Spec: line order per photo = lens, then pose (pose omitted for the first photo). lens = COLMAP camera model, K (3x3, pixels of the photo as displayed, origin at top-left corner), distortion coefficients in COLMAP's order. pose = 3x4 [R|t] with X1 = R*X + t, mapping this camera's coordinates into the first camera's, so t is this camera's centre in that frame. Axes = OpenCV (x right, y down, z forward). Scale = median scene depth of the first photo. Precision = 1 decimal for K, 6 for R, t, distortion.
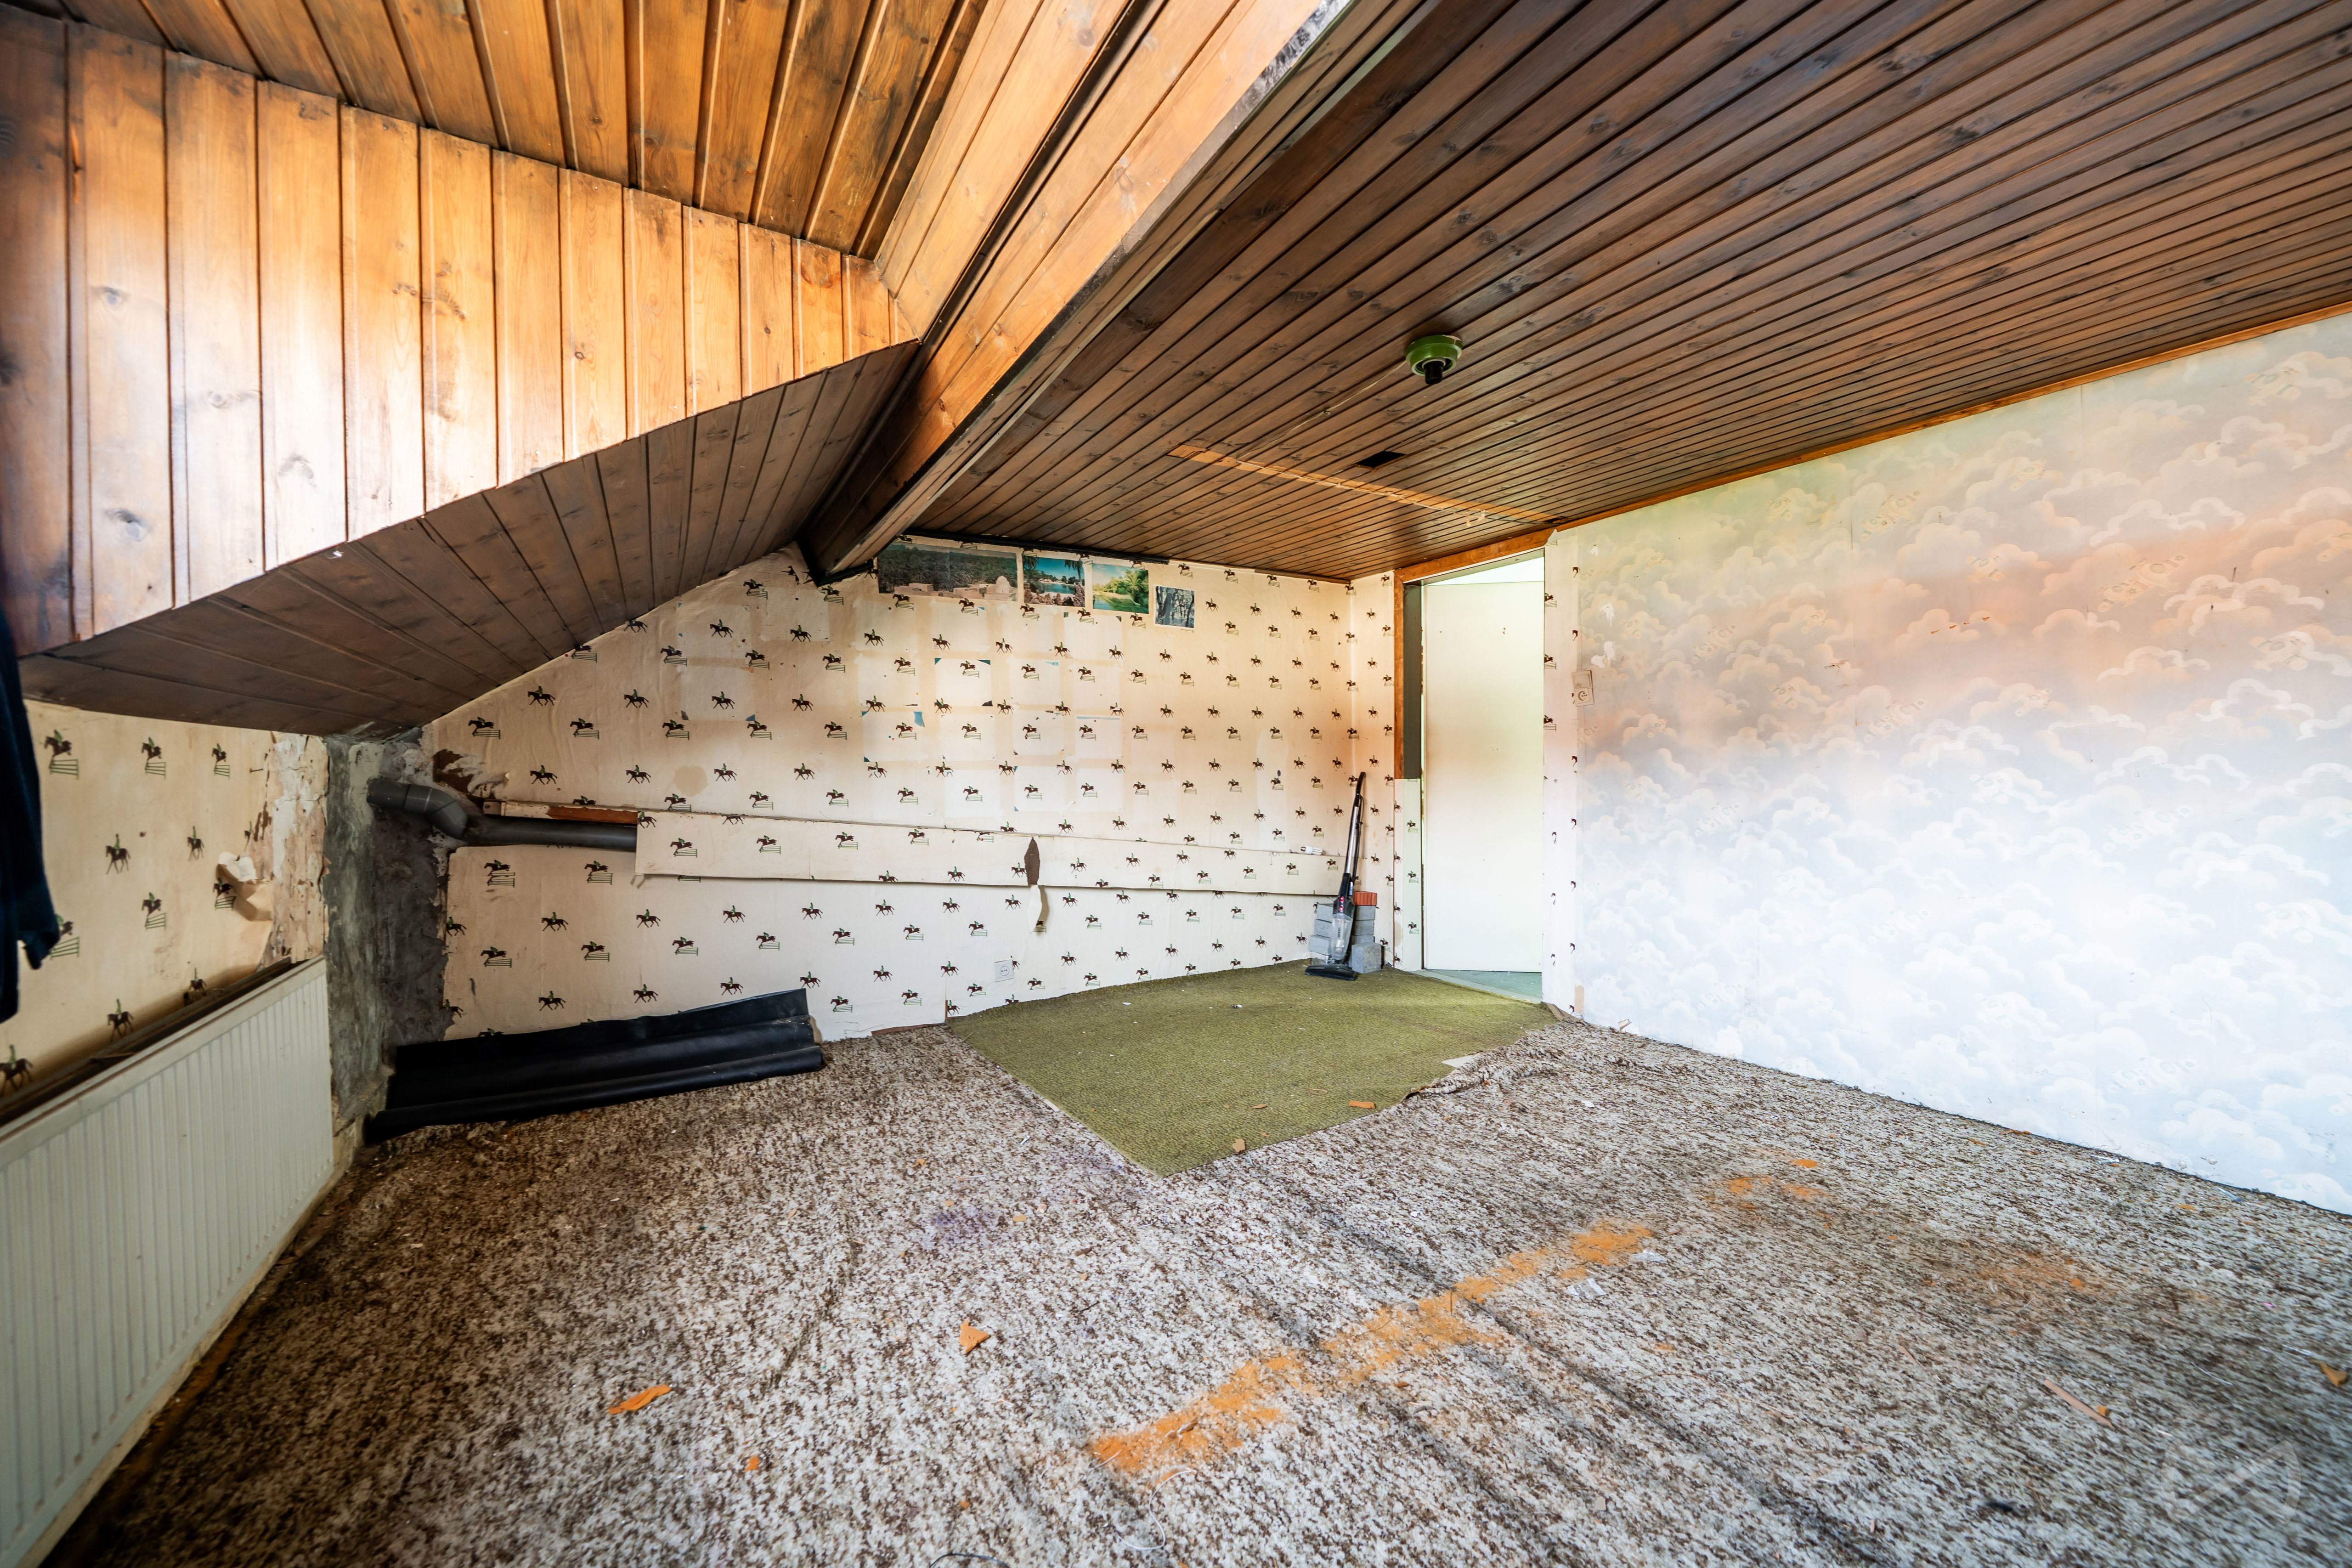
lens RADIAL K [[872.1, 0, 1174.3], [0, 872.1, 781.8], [0, 0, 1]] dist [-0.004644, -0.000057]
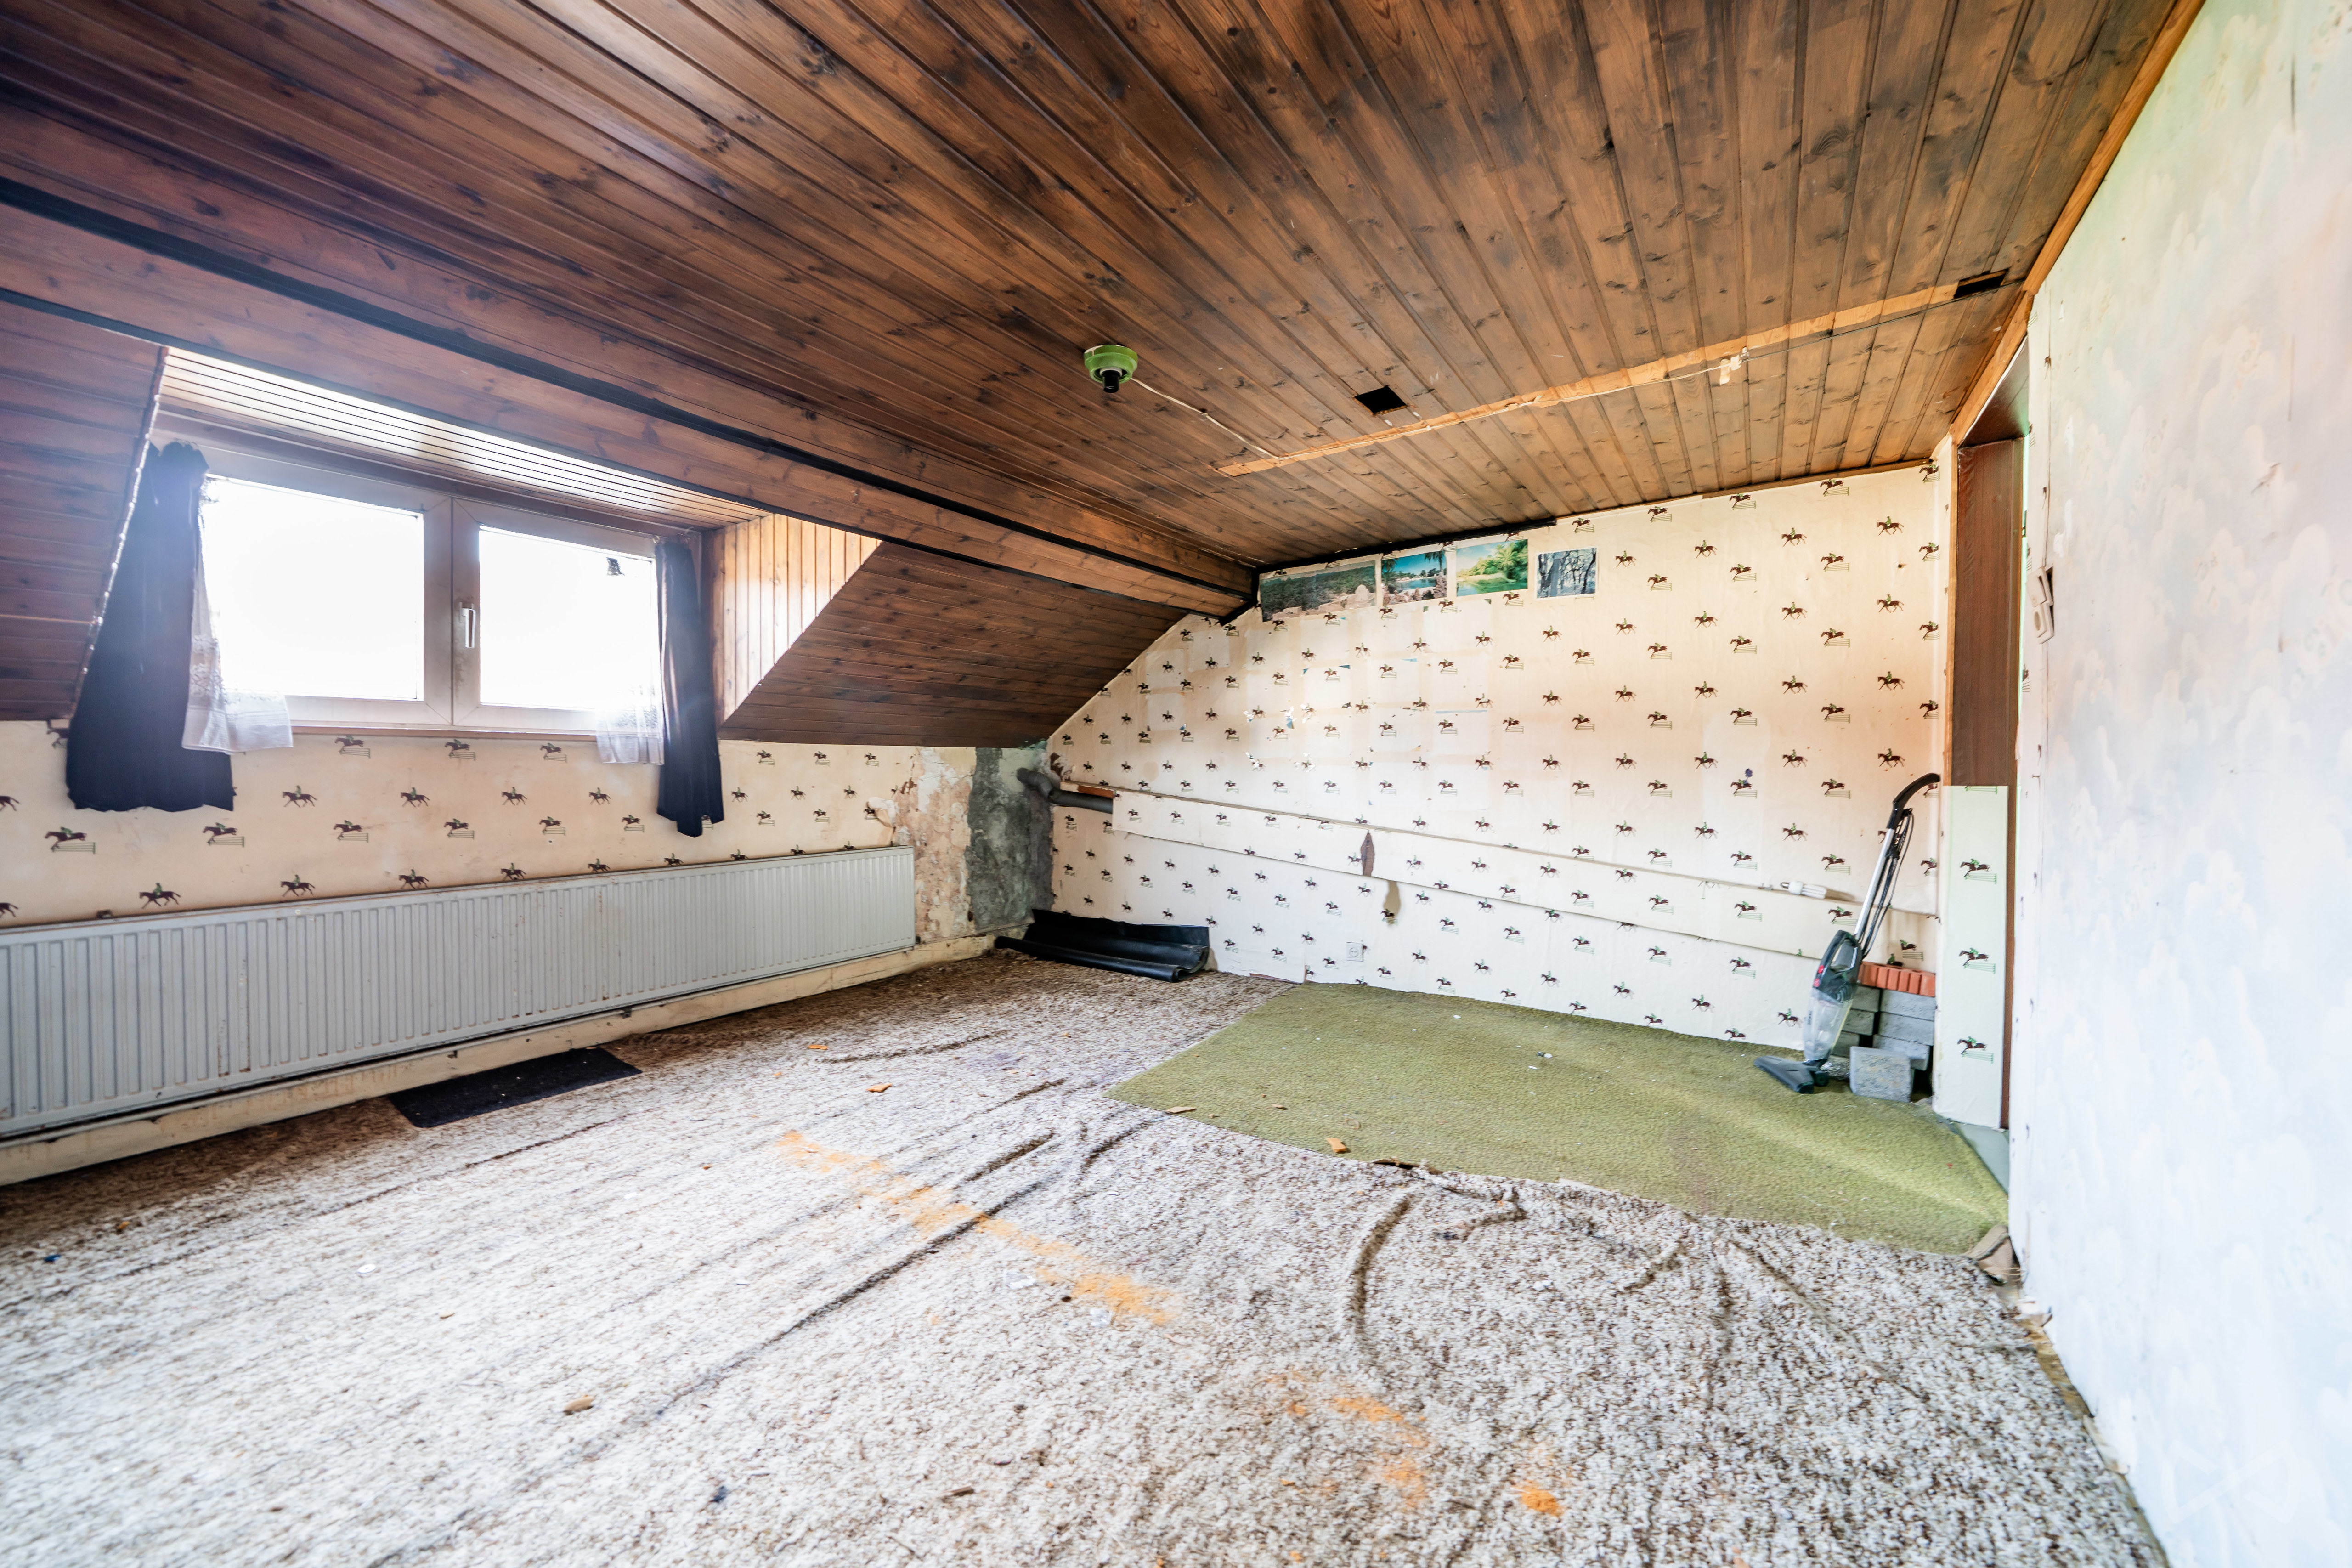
lens RADIAL K [[872.1, 0, 1174.3], [0, 872.1, 781.8], [0, 0, 1]] dist [-0.004644, -0.000057]
pose [[0.413601, 0.023405, -0.910157, 0.727359], [-0.017335, 0.999691, 0.017830, -0.009557], [0.910293, 0.008404, 0.413879, 0.368577]]
